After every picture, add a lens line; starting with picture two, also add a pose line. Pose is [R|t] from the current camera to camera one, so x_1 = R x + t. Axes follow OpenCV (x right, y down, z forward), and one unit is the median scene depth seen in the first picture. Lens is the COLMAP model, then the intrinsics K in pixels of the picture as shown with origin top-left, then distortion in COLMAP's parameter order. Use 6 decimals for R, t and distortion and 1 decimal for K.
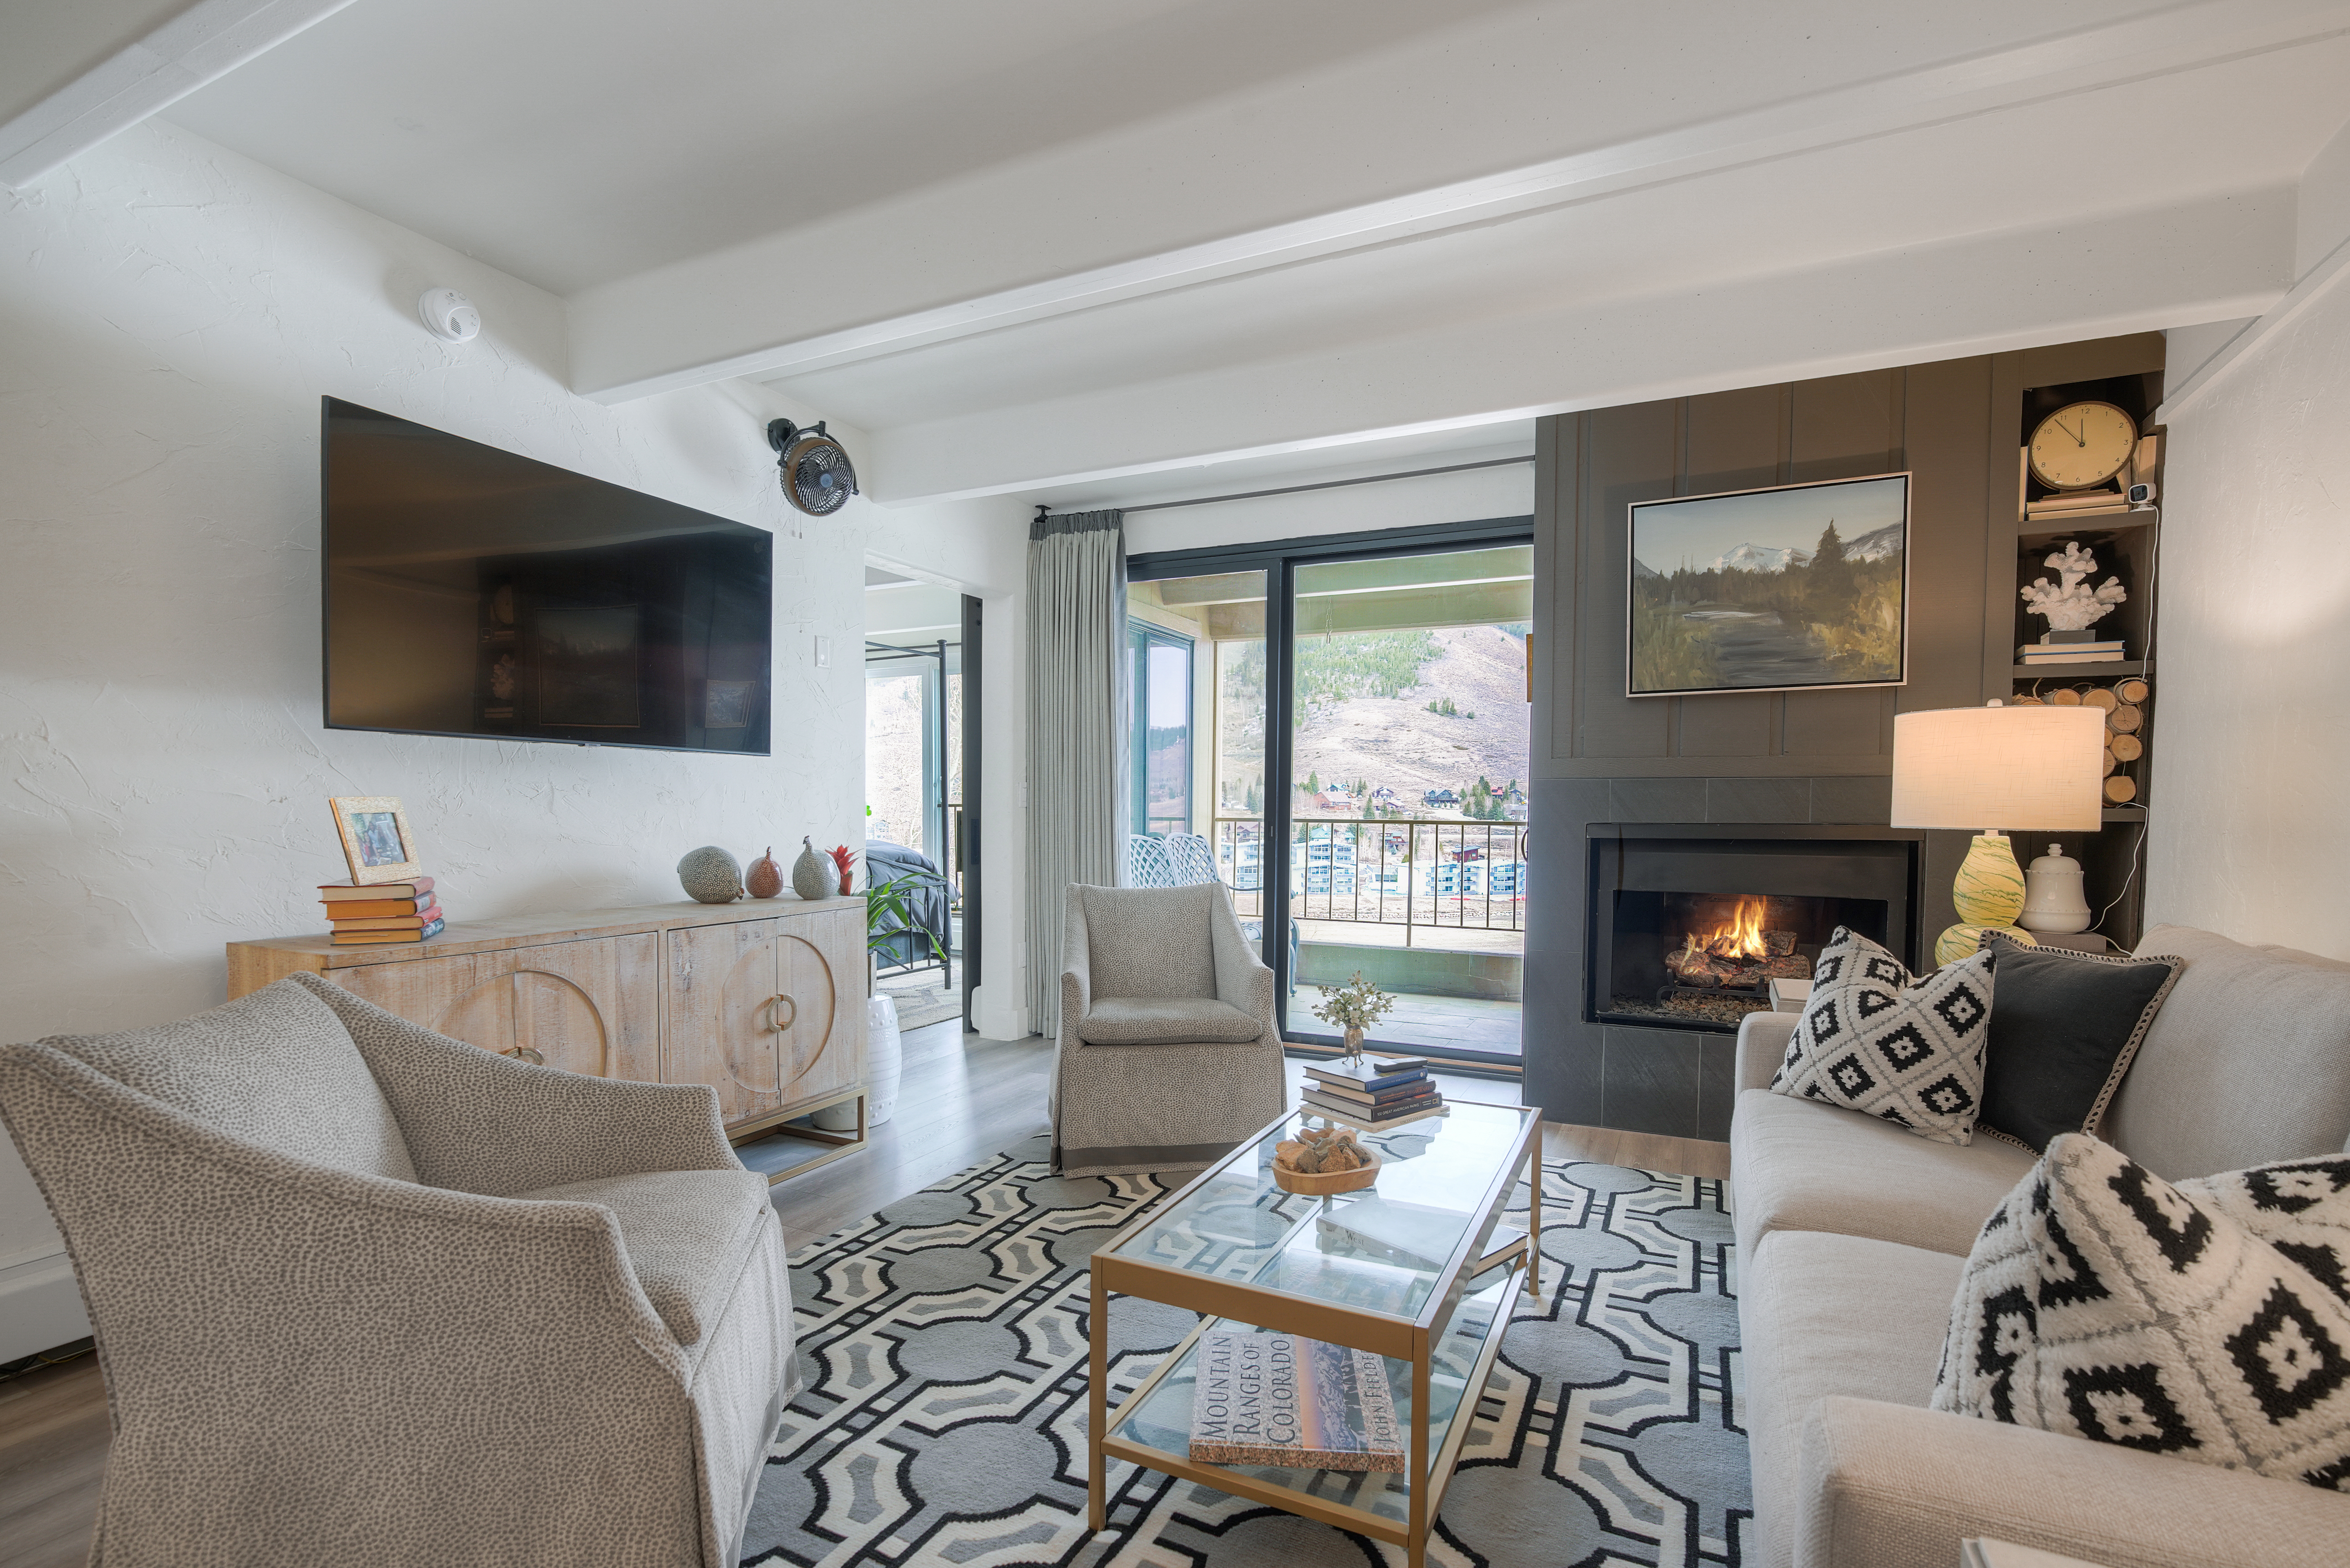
lens RADIAL K [[1078.8, 0, 1178.9], [0, 1078.8, 850.4], [0, 0, 1]] dist [-0.003245, -0.000212]
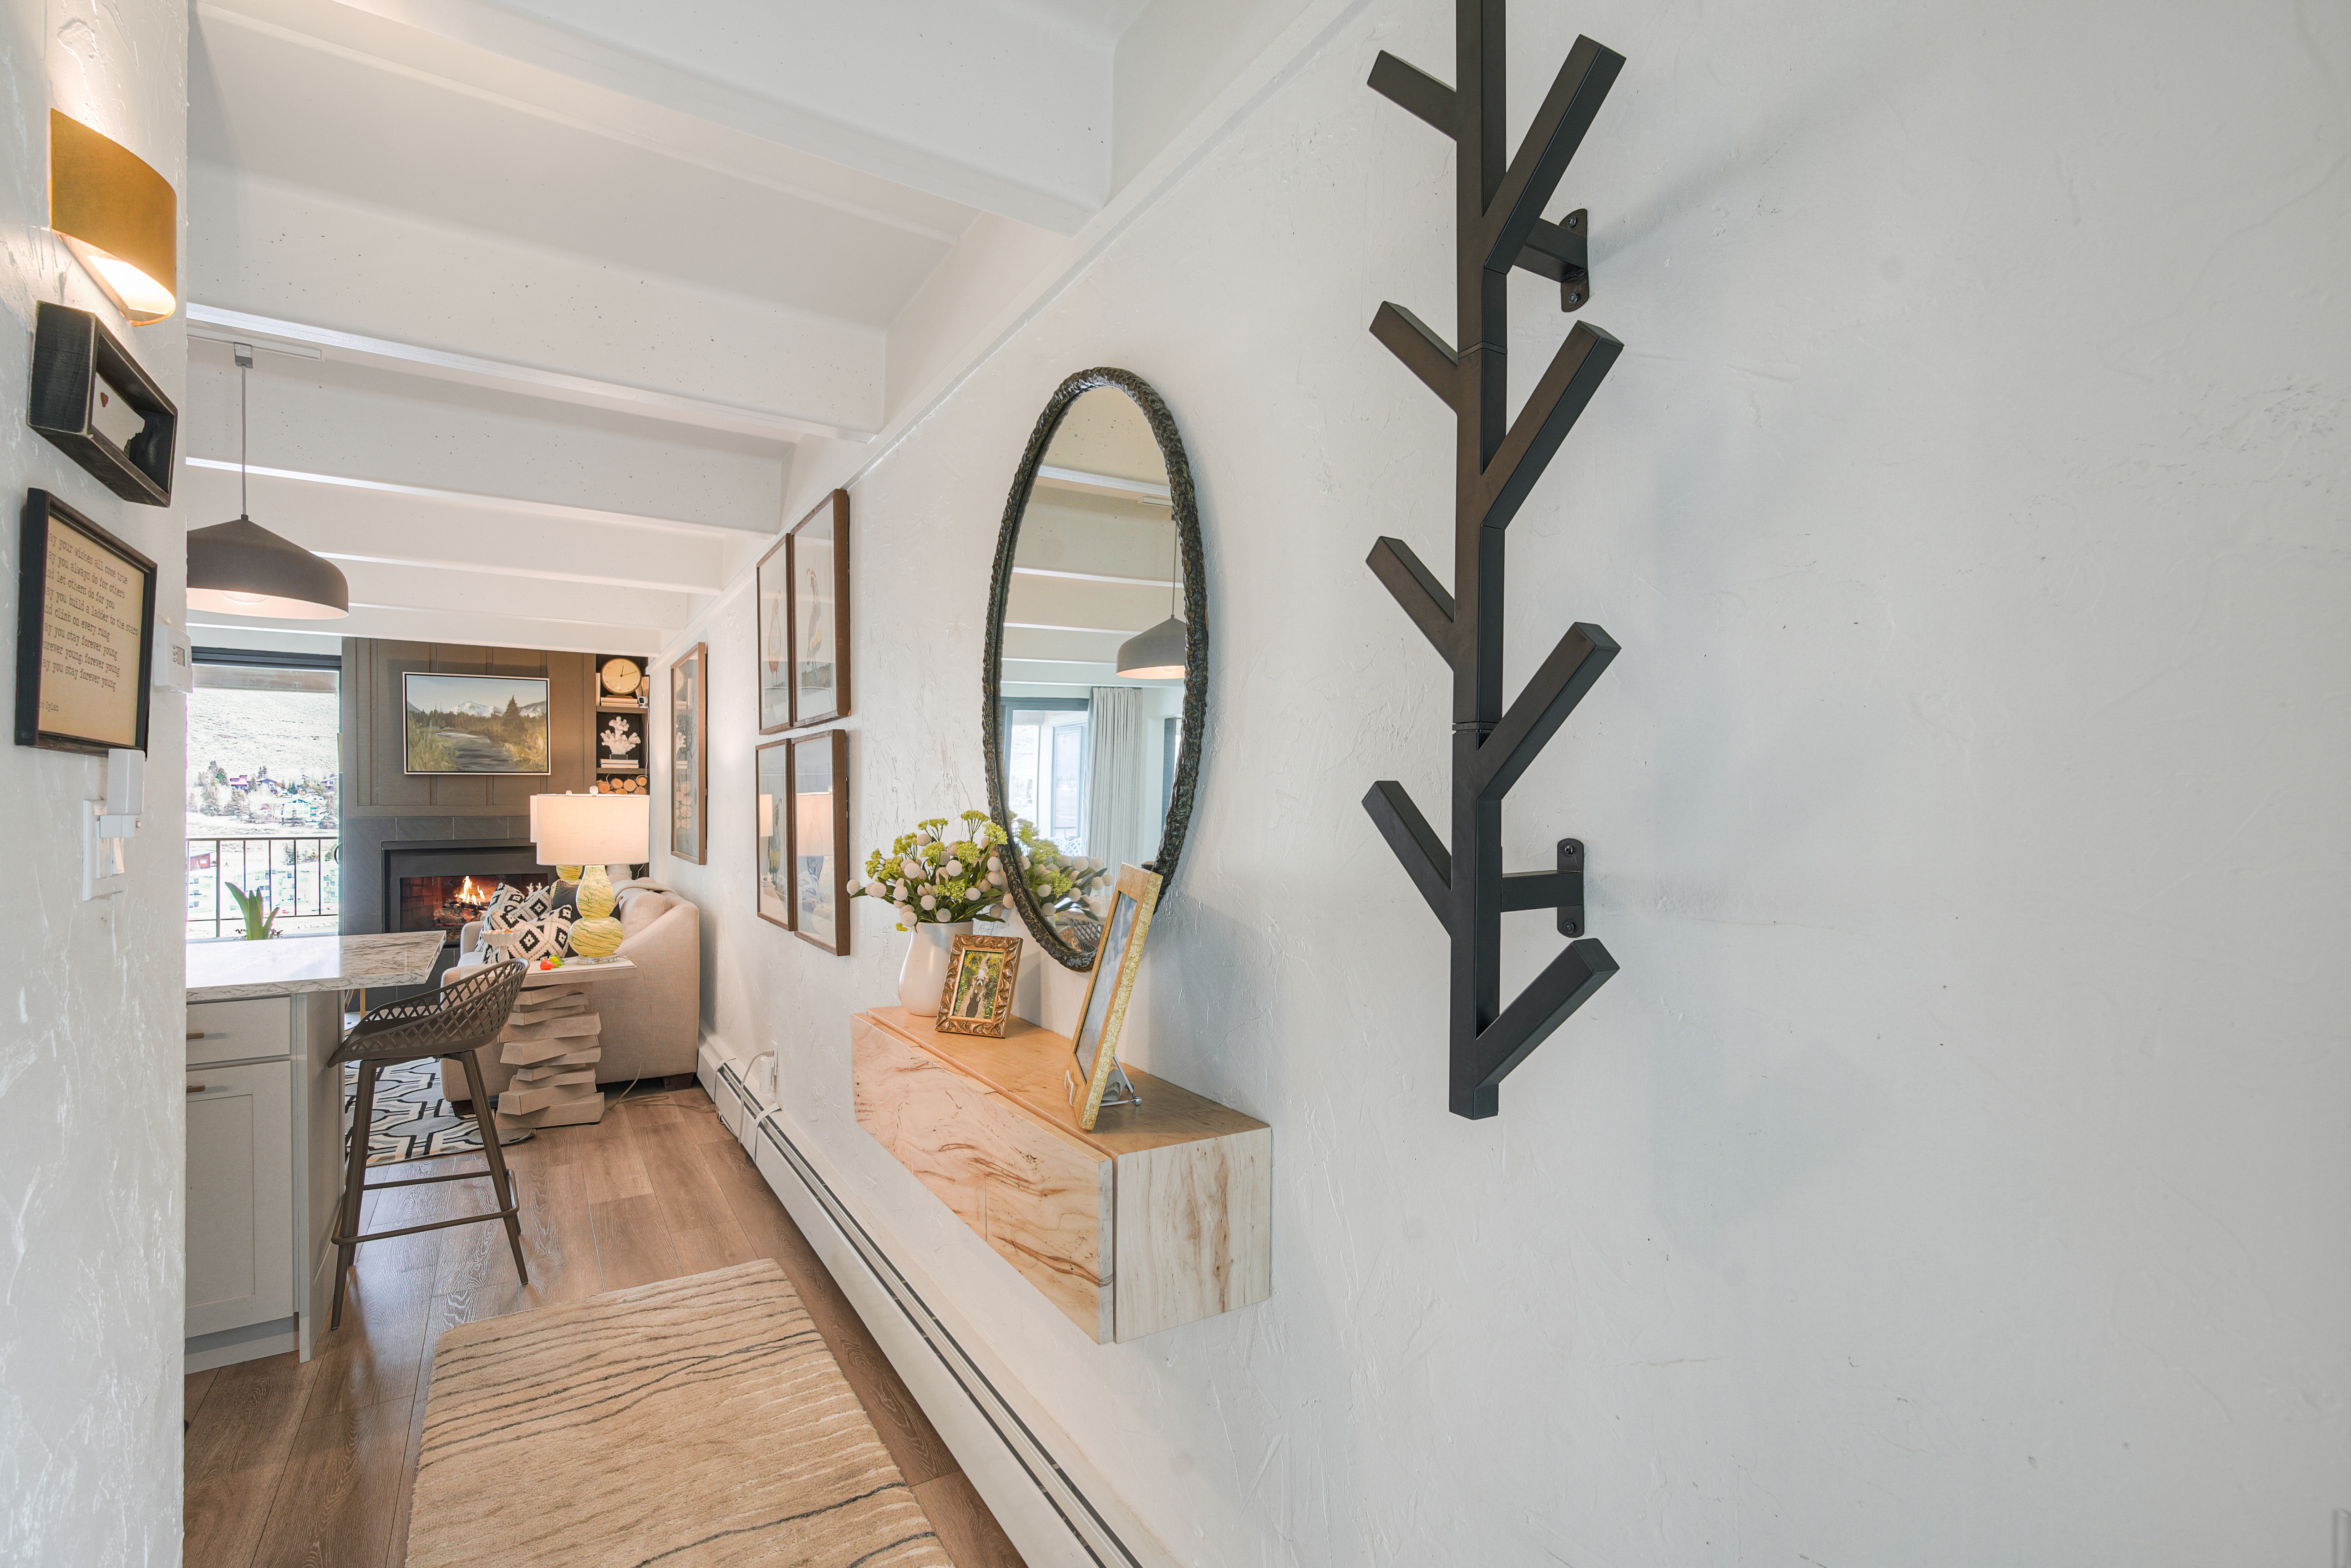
lens RADIAL K [[1059.0, 0, 1173.9], [0, 1059.0, 807.6], [0, 0, 1]] dist [0.000546, 0.000284]
pose [[0.531788, -0.010646, 0.846811, -0.498227], [0.037231, 0.999248, -0.010819, -0.016011], [-0.846059, 0.037281, 0.531784, -1.273291]]
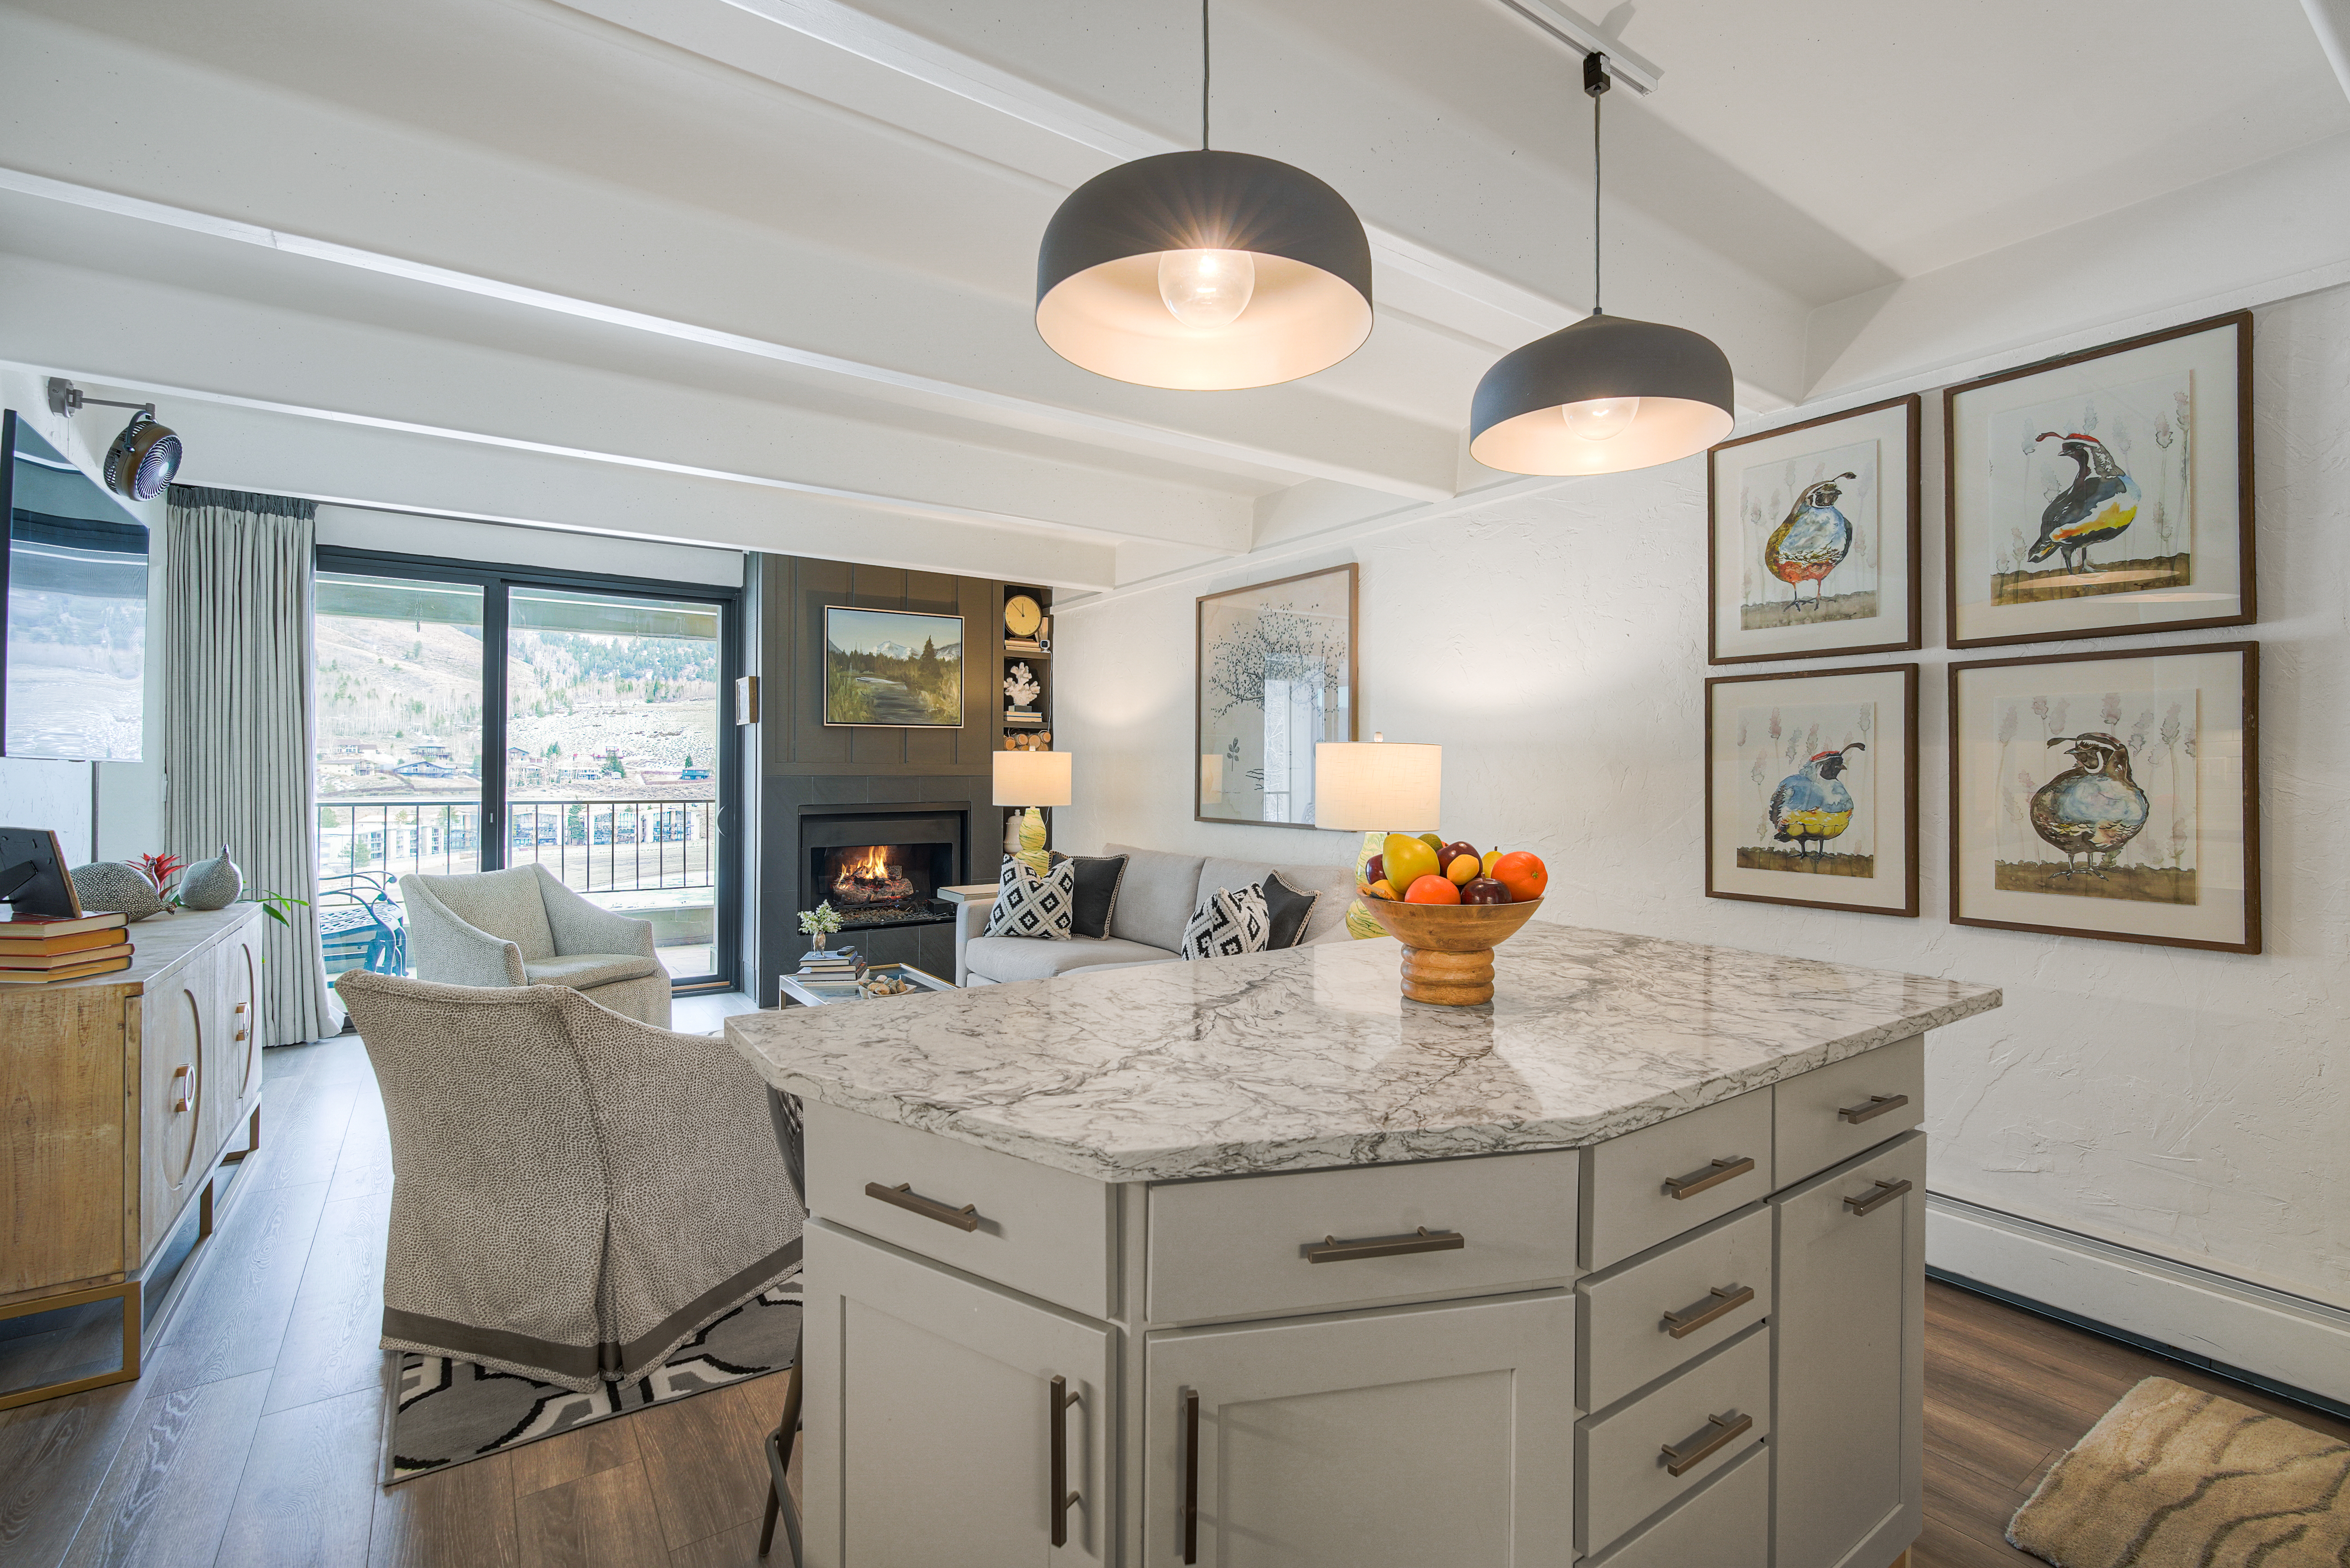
lens RADIAL K [[1058.4, 0, 1184.6], [0, 1058.4, 767.7], [0, 0, 1]] dist [-0.001515, 0.000539]
pose [[0.491615, -0.000542, 0.870812, -0.784517], [0.034873, 0.999210, -0.019065, -0.036497], [-0.870114, 0.039740, 0.491246, -0.259155]]
